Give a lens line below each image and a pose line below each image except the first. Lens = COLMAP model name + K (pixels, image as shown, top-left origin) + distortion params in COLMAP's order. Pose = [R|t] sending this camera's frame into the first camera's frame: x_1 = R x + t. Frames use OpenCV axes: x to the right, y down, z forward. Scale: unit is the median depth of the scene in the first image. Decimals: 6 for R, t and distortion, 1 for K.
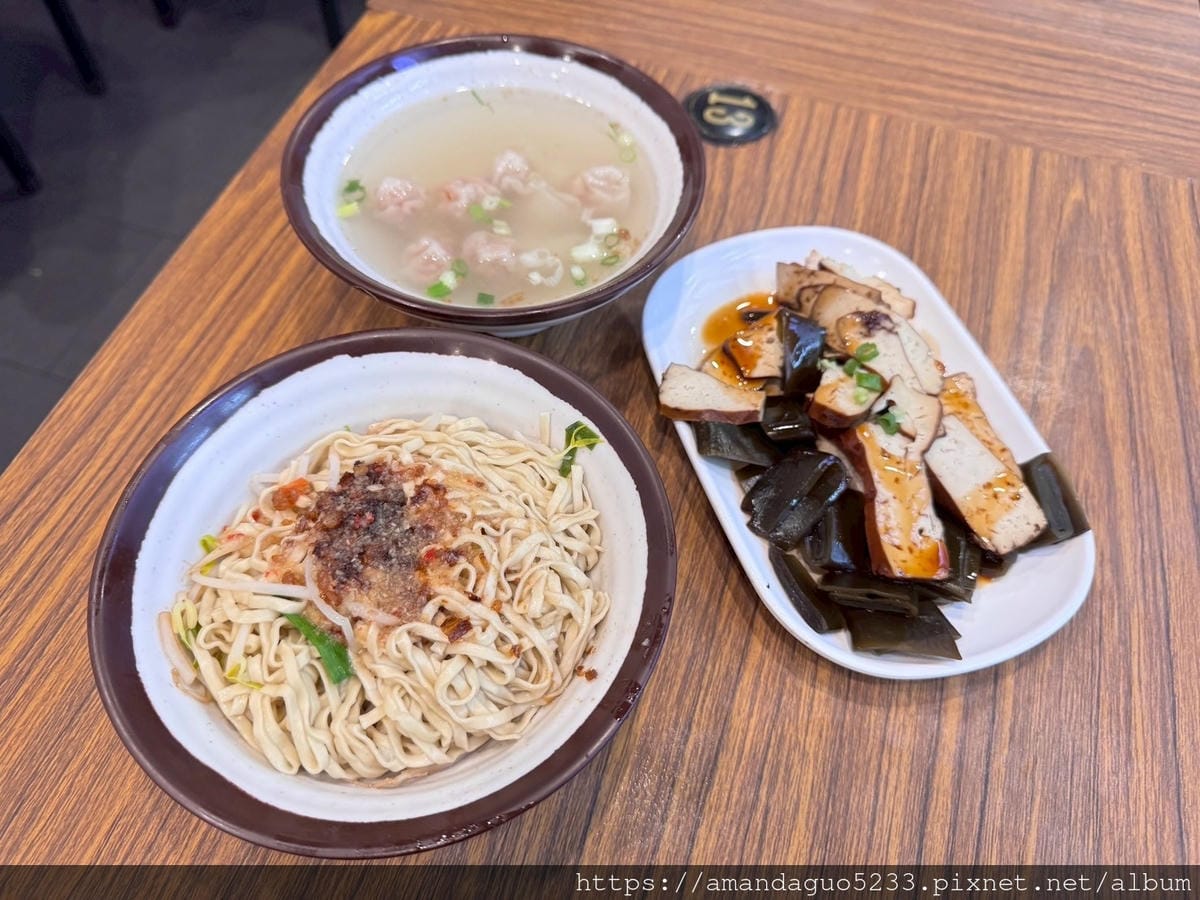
lens RADIAL K [[915.3, 0, 619.8], [0, 915.3, 427.7], [0, 0, 1]] dist [0.038535, -0.116040]
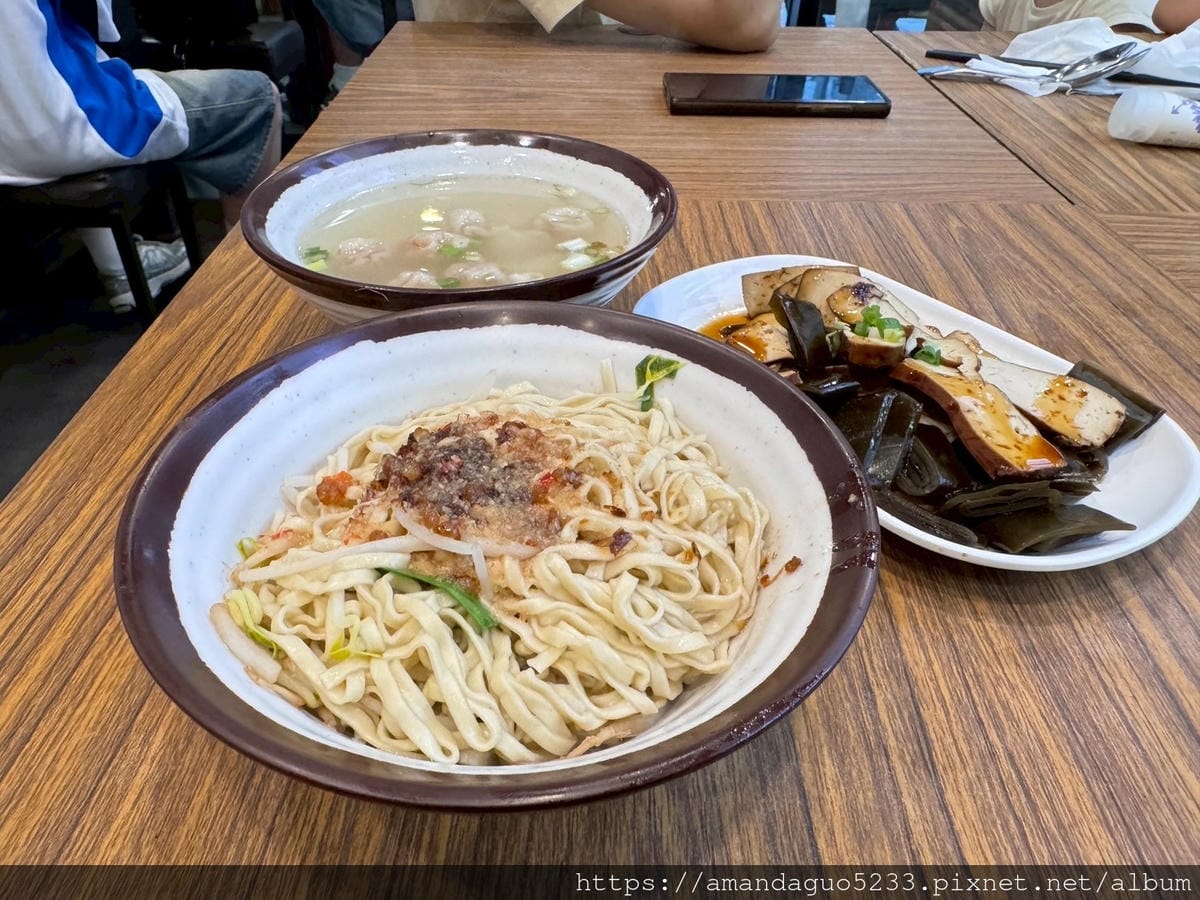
lens RADIAL K [[876.4, 0, 558.2], [0, 876.4, 422.4], [0, 0, 1]] dist [-0.002490, 0.000760]
pose [[0.969894, -0.176562, 0.167726, -0.231468], [0.222859, 0.921182, -0.318994, 0.247445], [-0.098184, 0.346770, 0.932797, 0.196264]]
